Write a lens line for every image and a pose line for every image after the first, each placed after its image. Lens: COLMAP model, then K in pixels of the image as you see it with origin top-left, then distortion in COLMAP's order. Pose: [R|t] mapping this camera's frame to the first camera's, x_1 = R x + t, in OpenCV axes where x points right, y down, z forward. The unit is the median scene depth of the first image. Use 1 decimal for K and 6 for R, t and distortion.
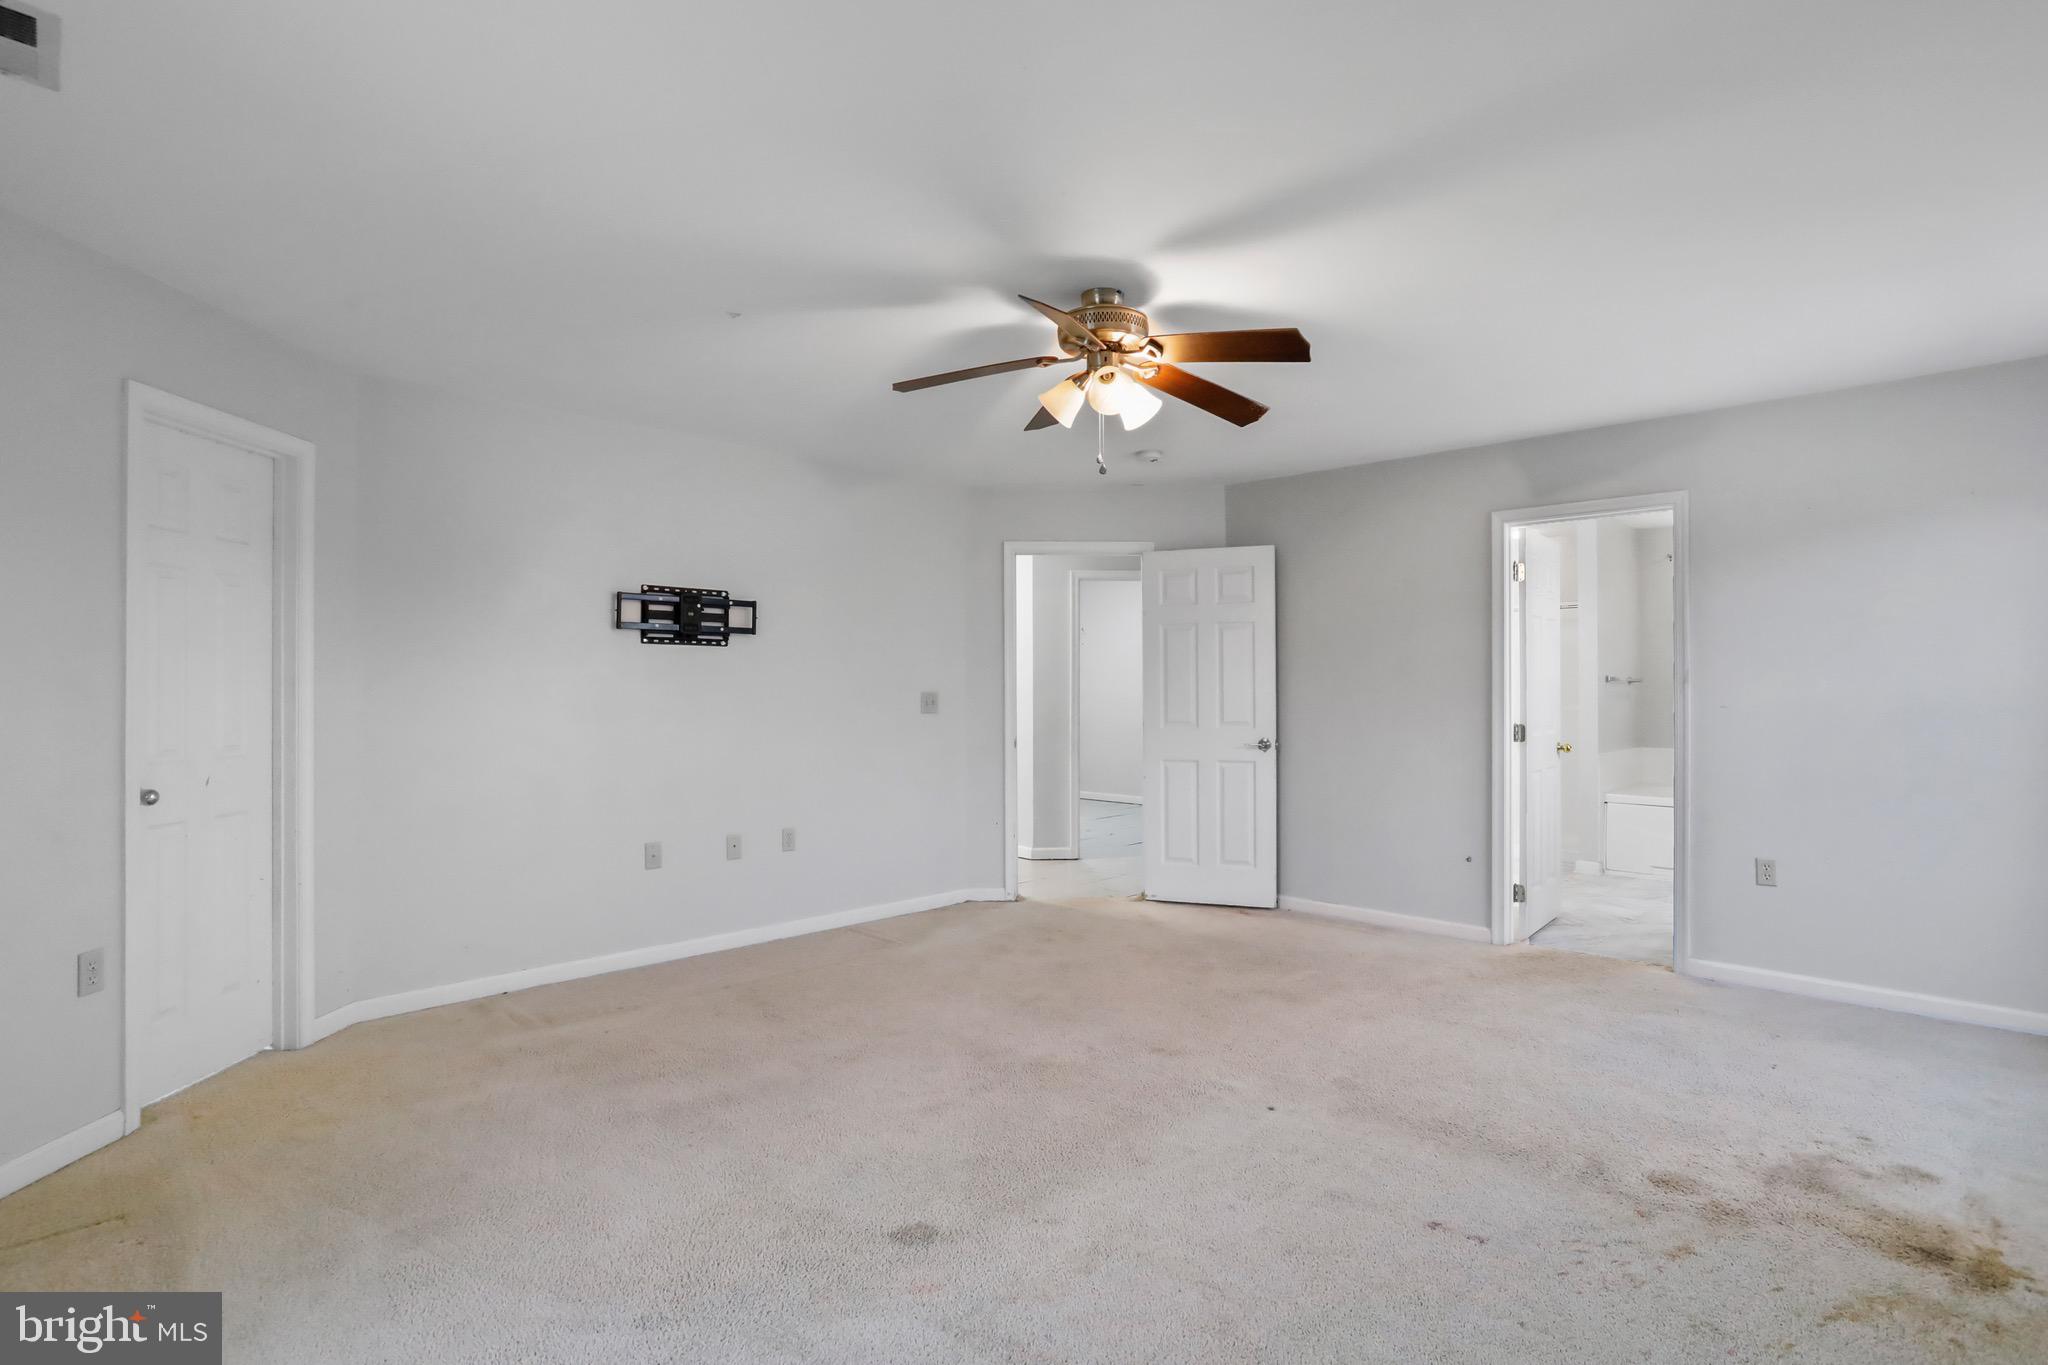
lens RADIAL K [[998.8, 0, 1031.0], [0, 998.8, 668.9], [0, 0, 1]] dist [-0.064259, 0.034383]
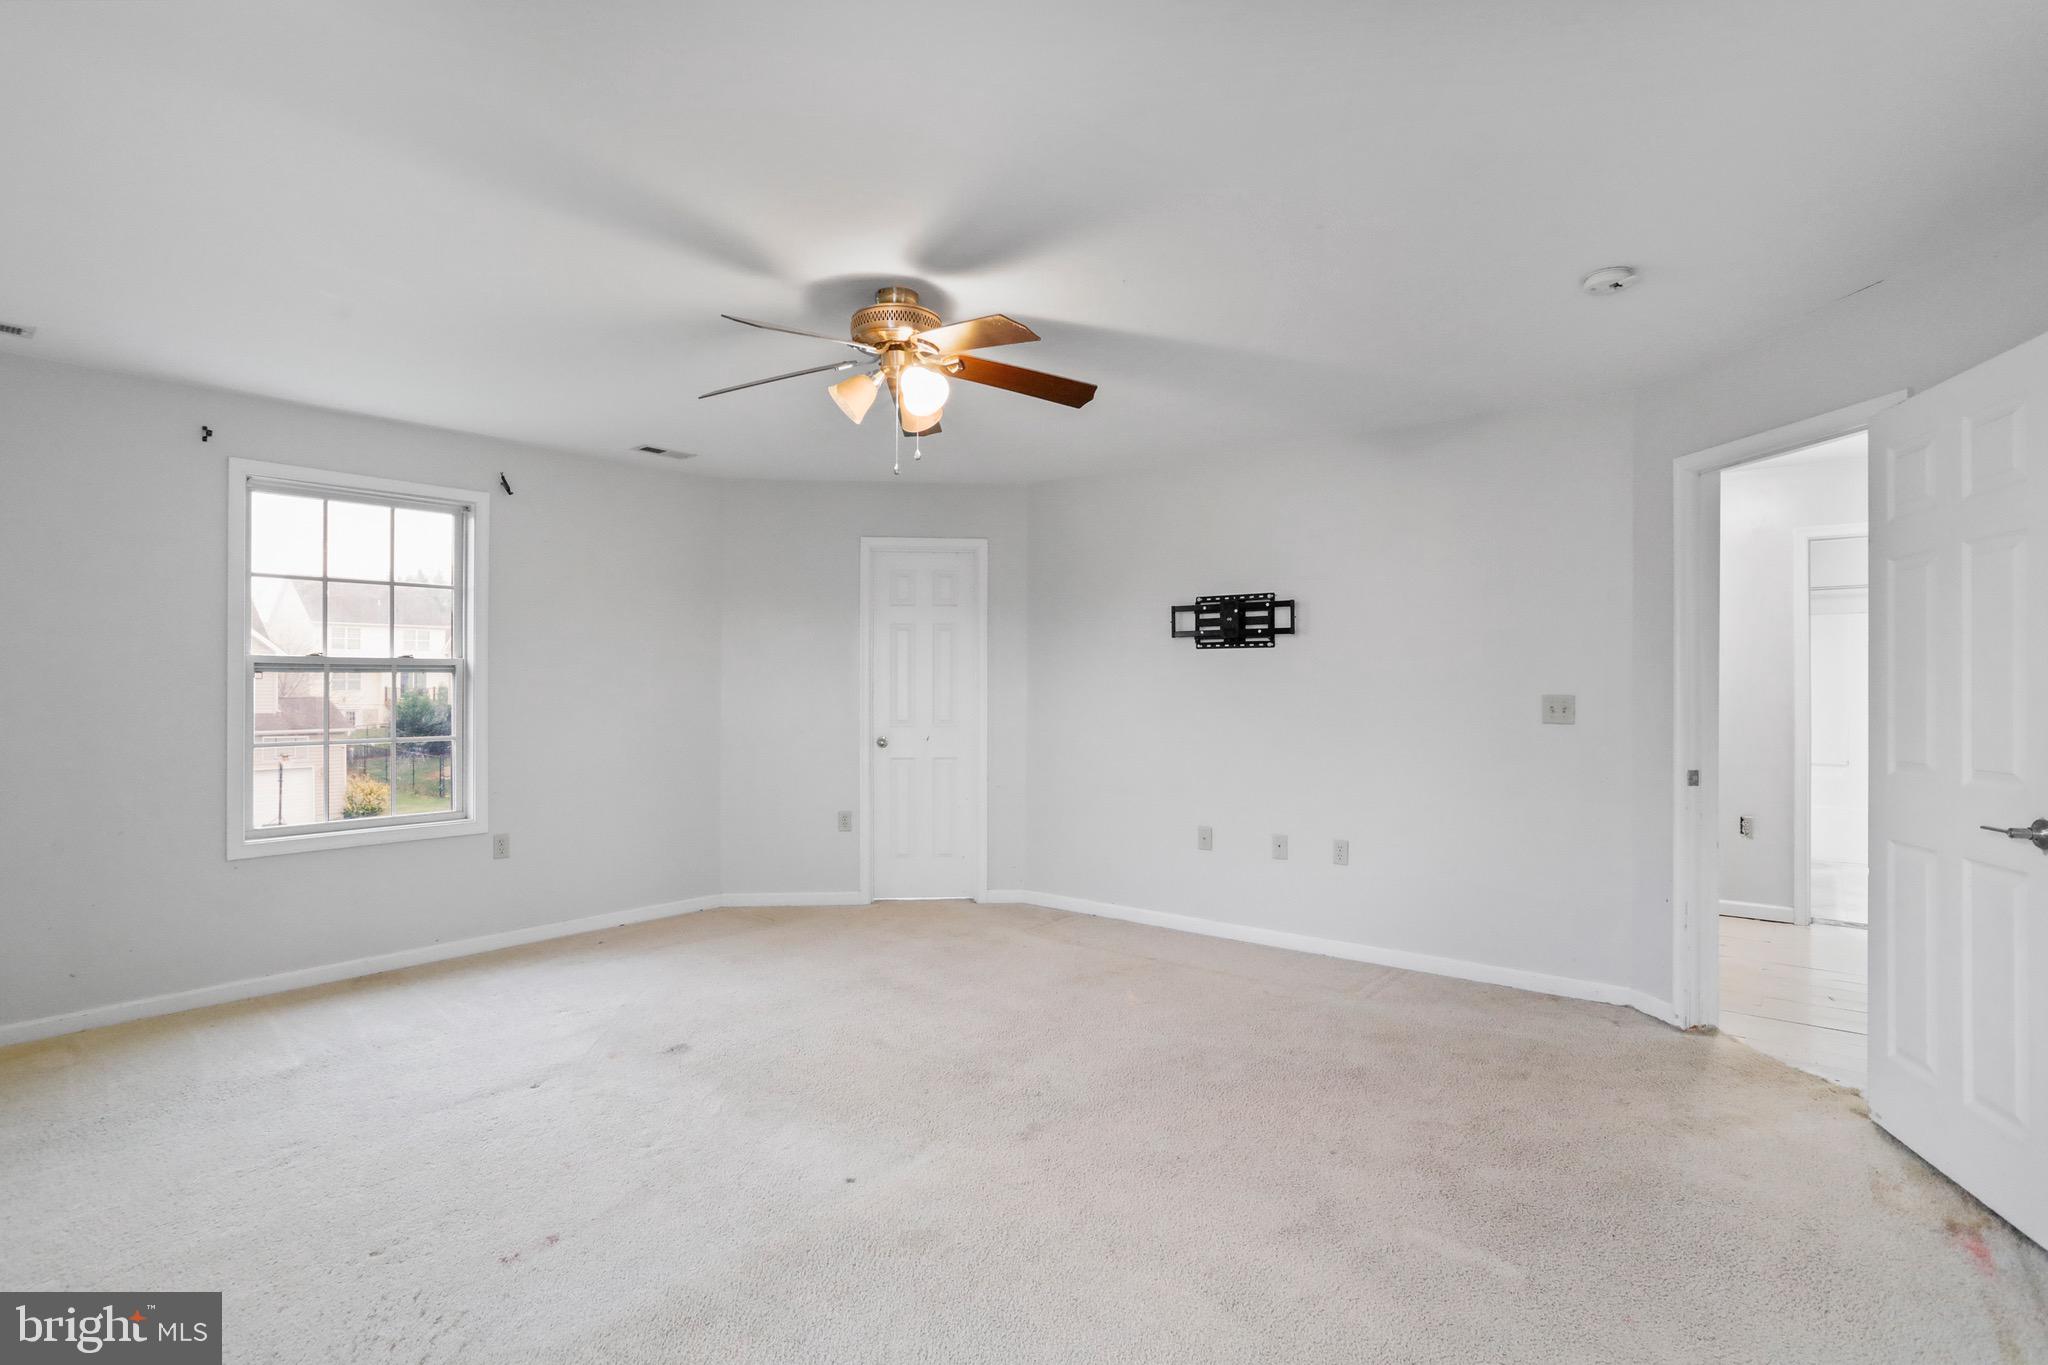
lens RADIAL K [[998.8, 0, 1031.0], [0, 998.8, 668.9], [0, 0, 1]] dist [-0.064259, 0.034383]
pose [[0.095745, -0.010928, -0.995346, 0.700476], [0.019490, 0.999769, -0.009102, 0.003917], [0.995215, -0.018527, 0.095936, 0.675024]]
